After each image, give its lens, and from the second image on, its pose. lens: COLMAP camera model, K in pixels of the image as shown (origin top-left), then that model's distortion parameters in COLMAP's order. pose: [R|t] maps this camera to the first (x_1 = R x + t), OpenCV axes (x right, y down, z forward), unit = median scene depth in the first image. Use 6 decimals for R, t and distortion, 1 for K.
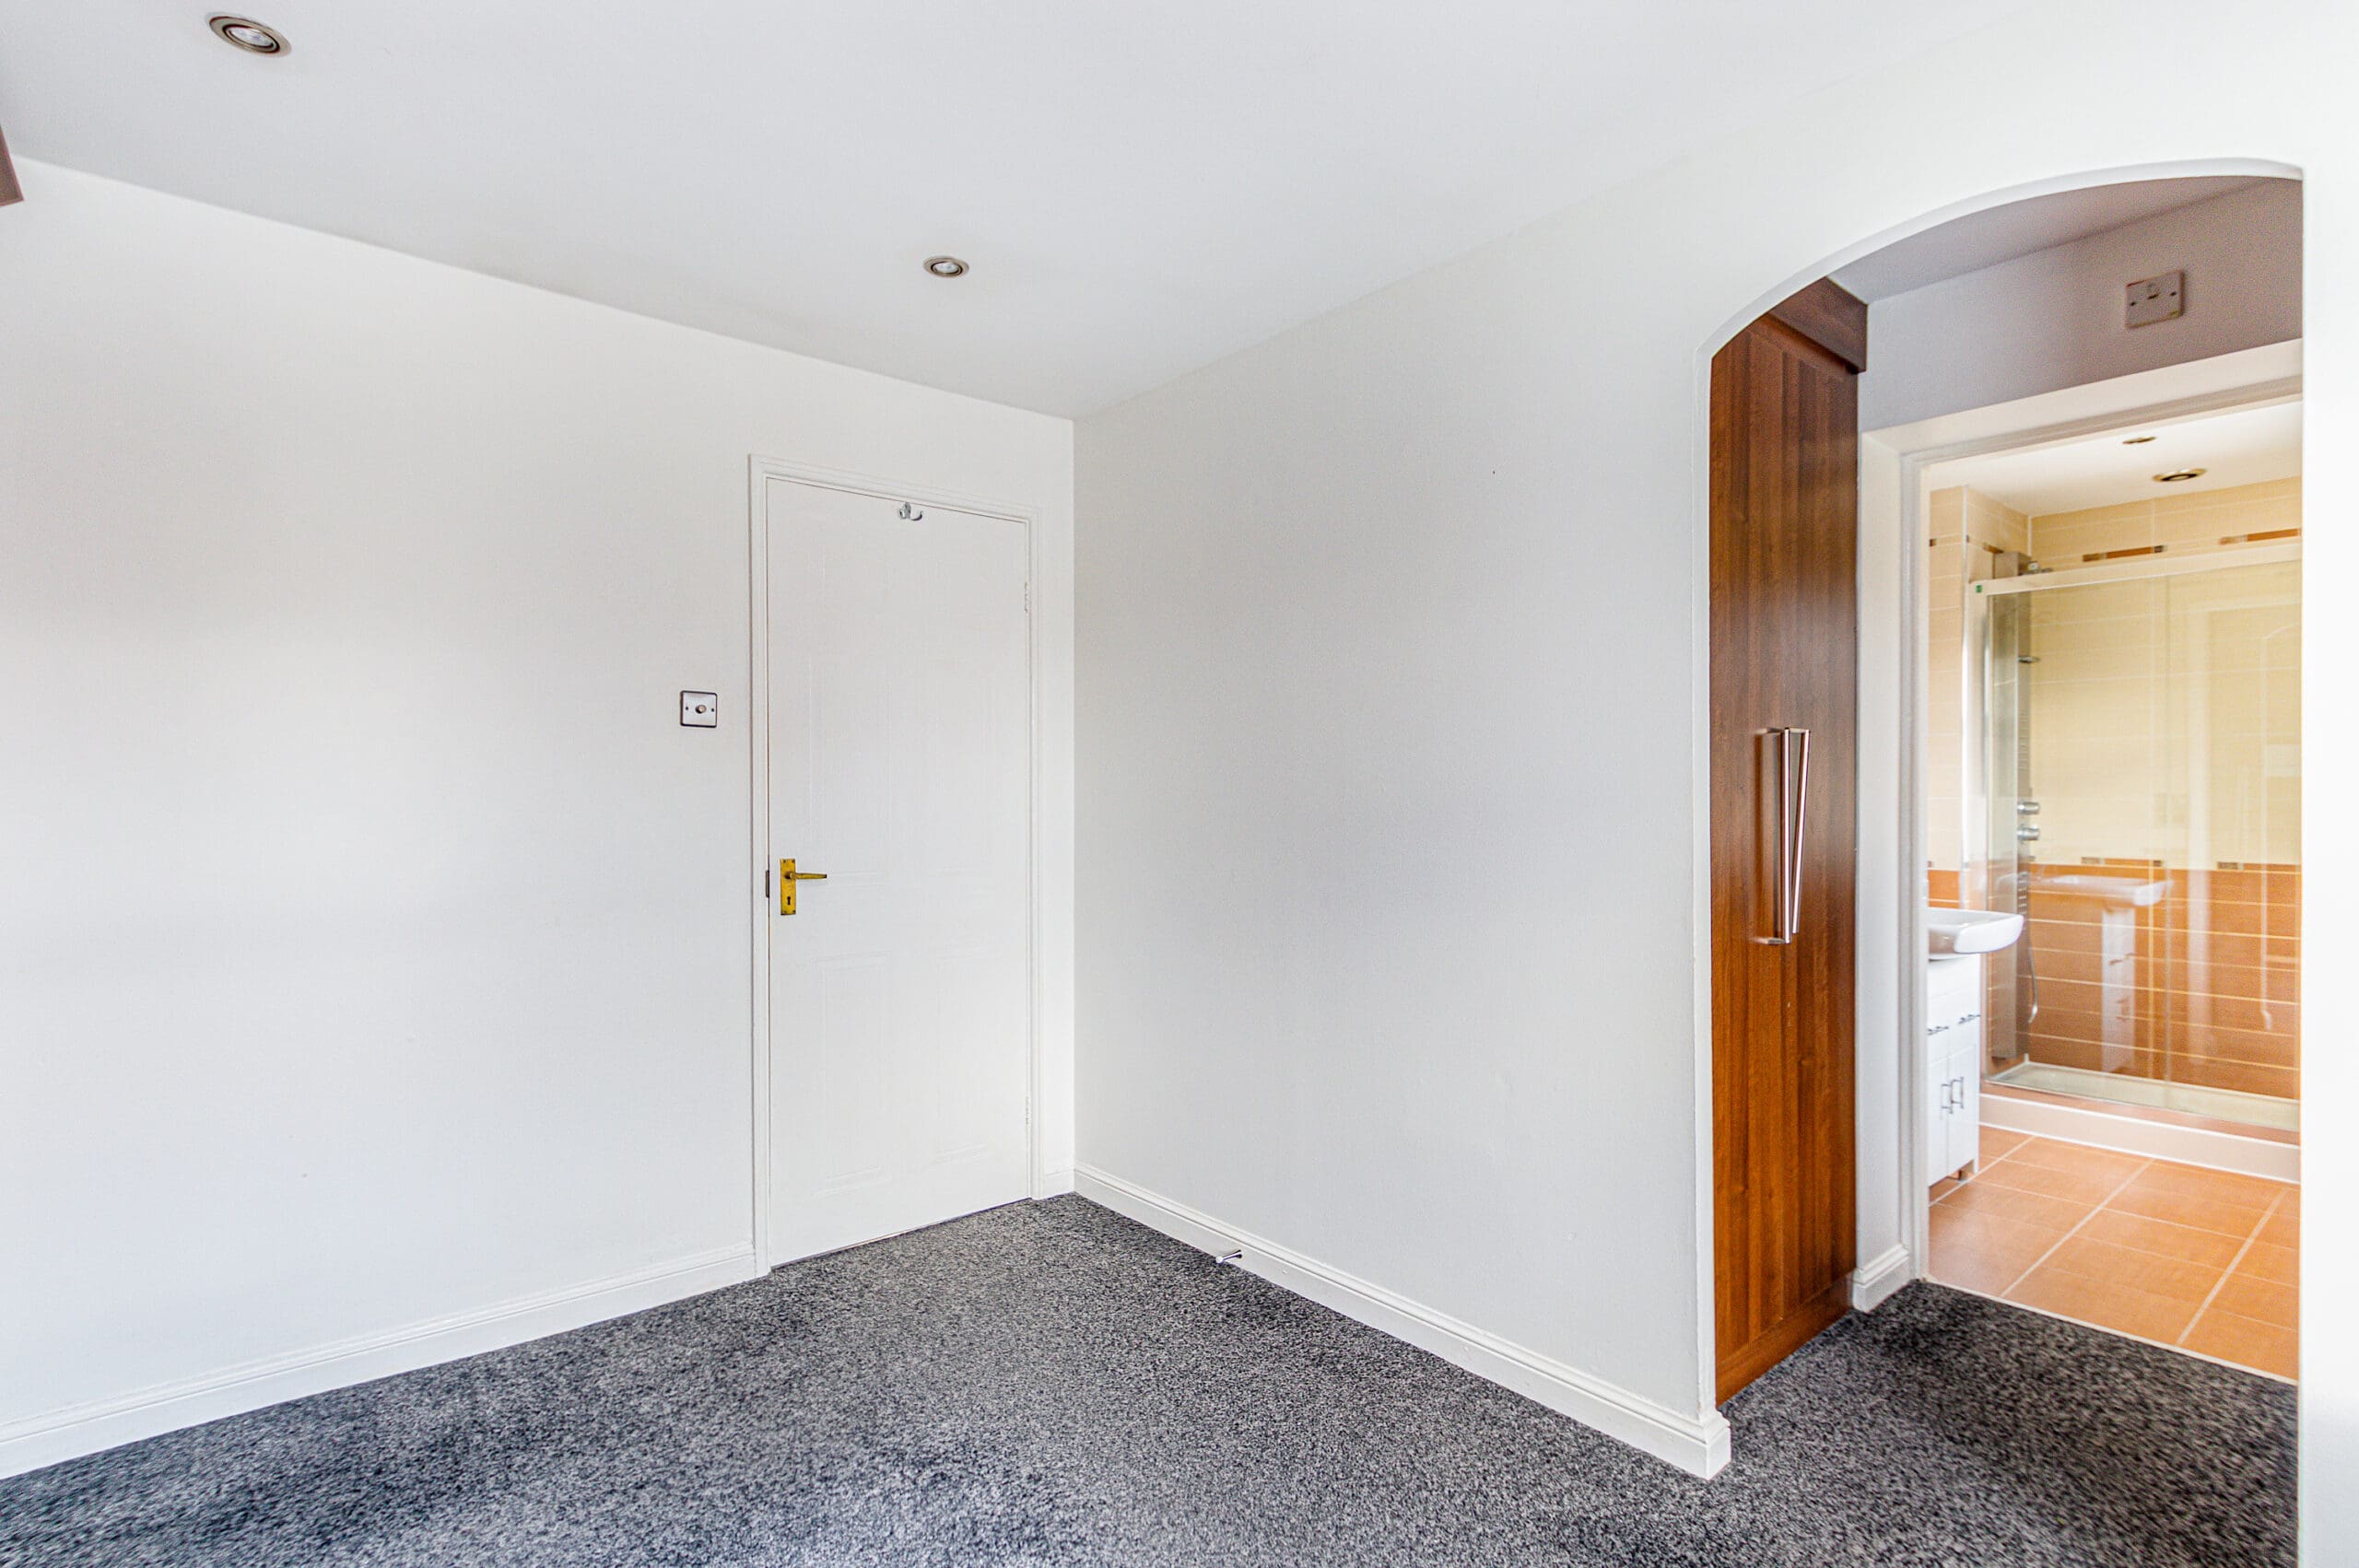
lens RADIAL K [[1169.3, 0, 1192.3], [0, 1169.3, 794.7], [0, 0, 1]] dist [0.003477, -0.003839]
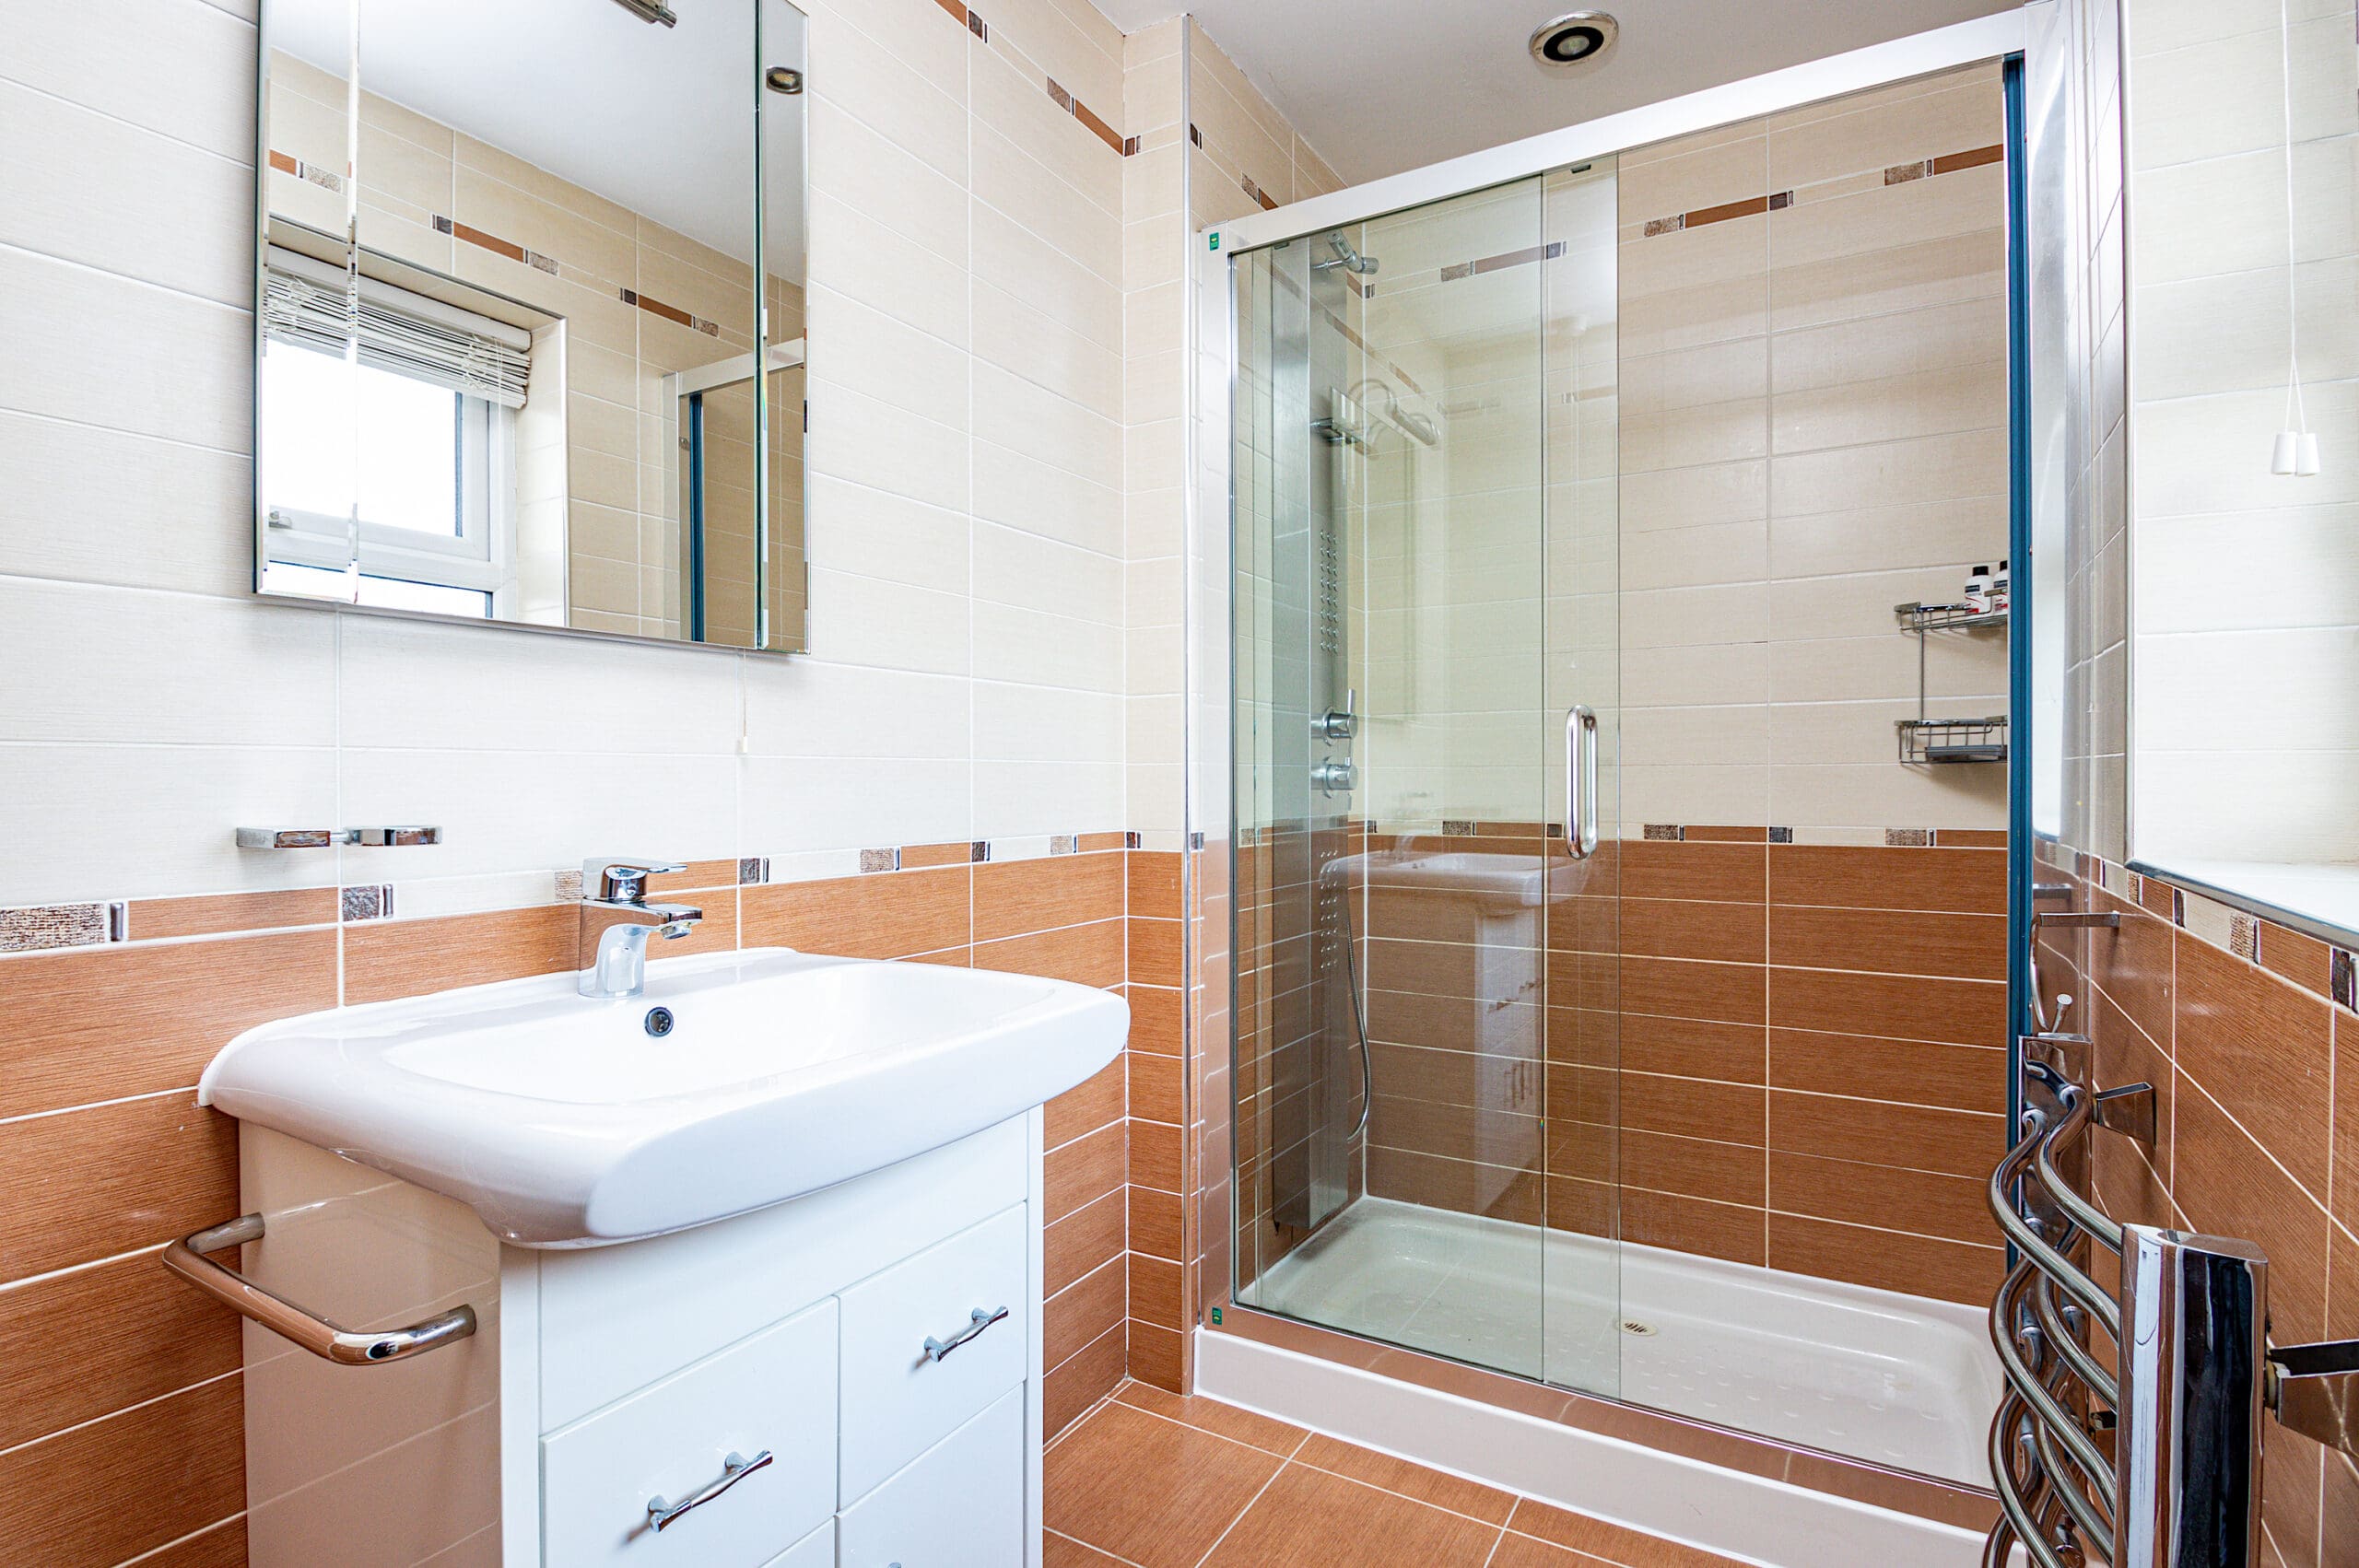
lens RADIAL K [[1169.3, 0, 1170.8], [0, 1169.3, 783.5], [0, 0, 1]] dist [0.003477, -0.003839]
pose [[0.952904, 0.000270, 0.303273, 0.474290], [0.001853, 0.999976, -0.006712, 0.039273], [-0.303267, 0.006958, 0.952880, 0.518762]]
